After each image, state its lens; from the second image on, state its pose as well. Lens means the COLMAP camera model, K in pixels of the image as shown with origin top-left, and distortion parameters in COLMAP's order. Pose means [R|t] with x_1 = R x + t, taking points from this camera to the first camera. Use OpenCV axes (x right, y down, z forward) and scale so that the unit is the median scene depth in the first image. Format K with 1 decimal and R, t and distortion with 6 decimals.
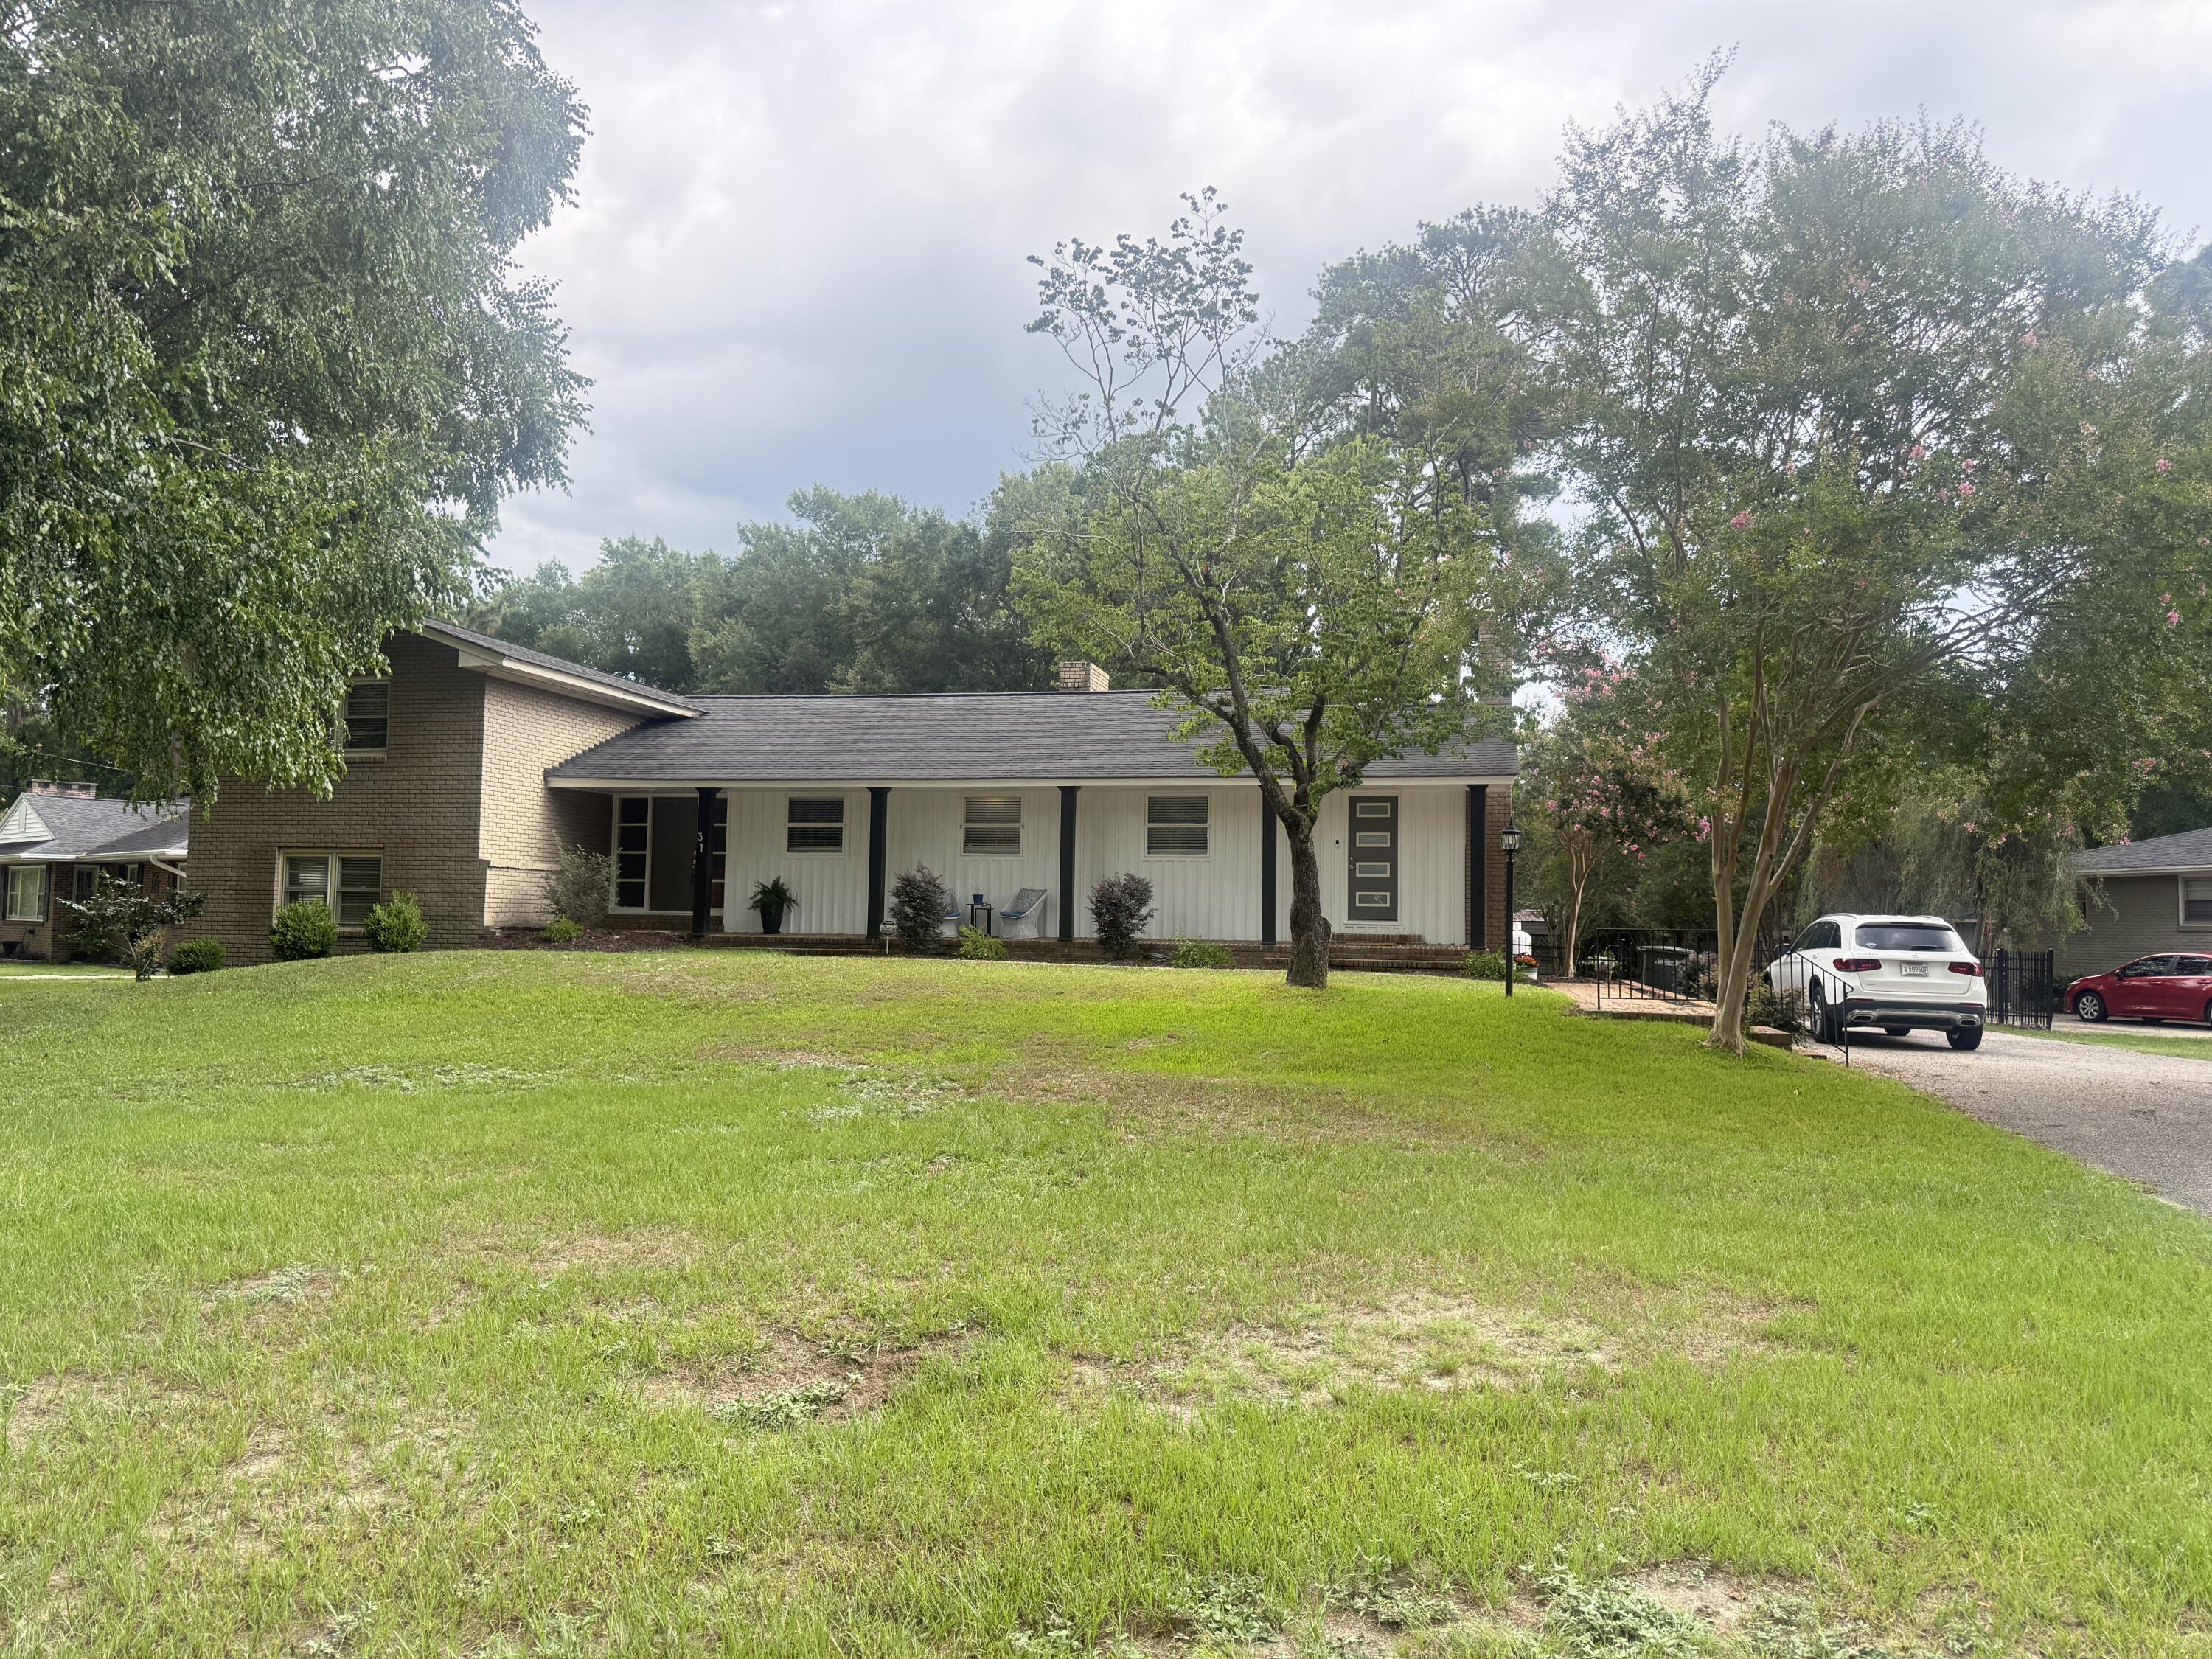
lens RADIAL K [[1545.0, 0, 1112.0], [0, 1545.0, 871.9], [0, 0, 1]] dist [-0.005505, -0.005002]
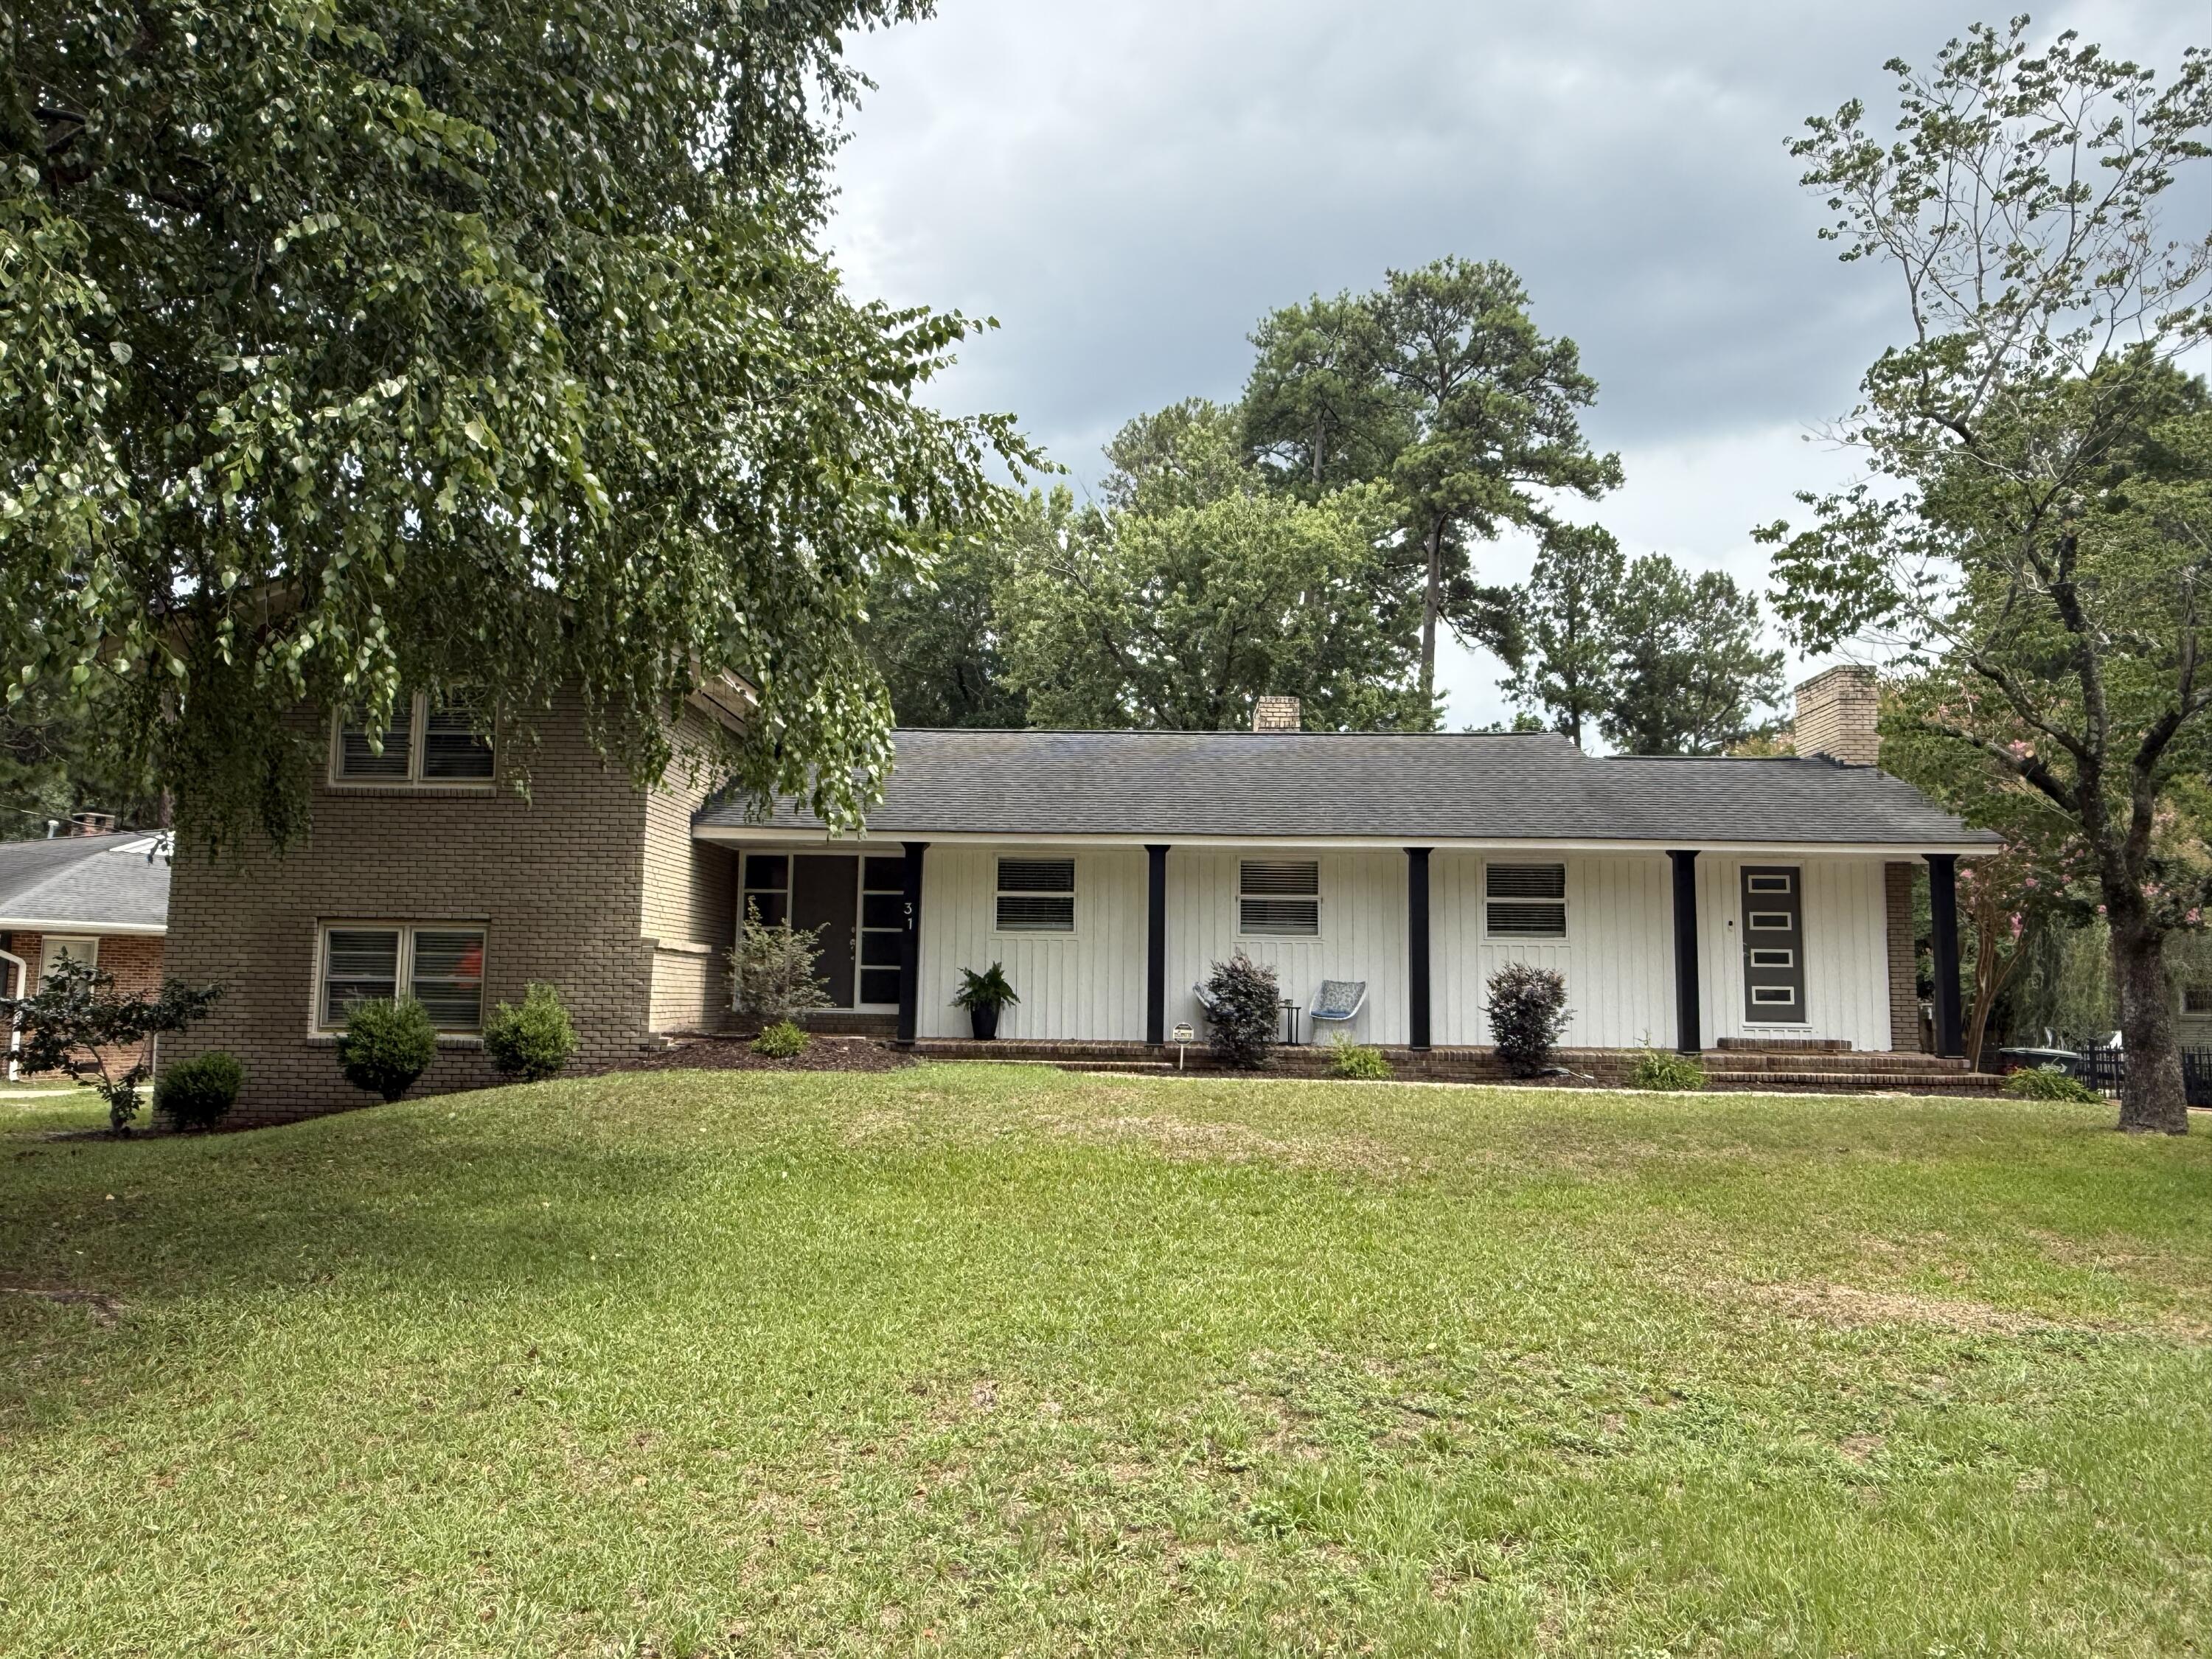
lens RADIAL K [[1545.0, 0, 1090.2], [0, 1545.0, 834.2], [0, 0, 1]] dist [-0.005505, -0.005002]
pose [[0.983719, 0.019700, 0.178631, -0.312849], [-0.007103, 0.997459, -0.070886, -0.006405], [-0.179574, 0.068463, 0.981359, 0.251746]]
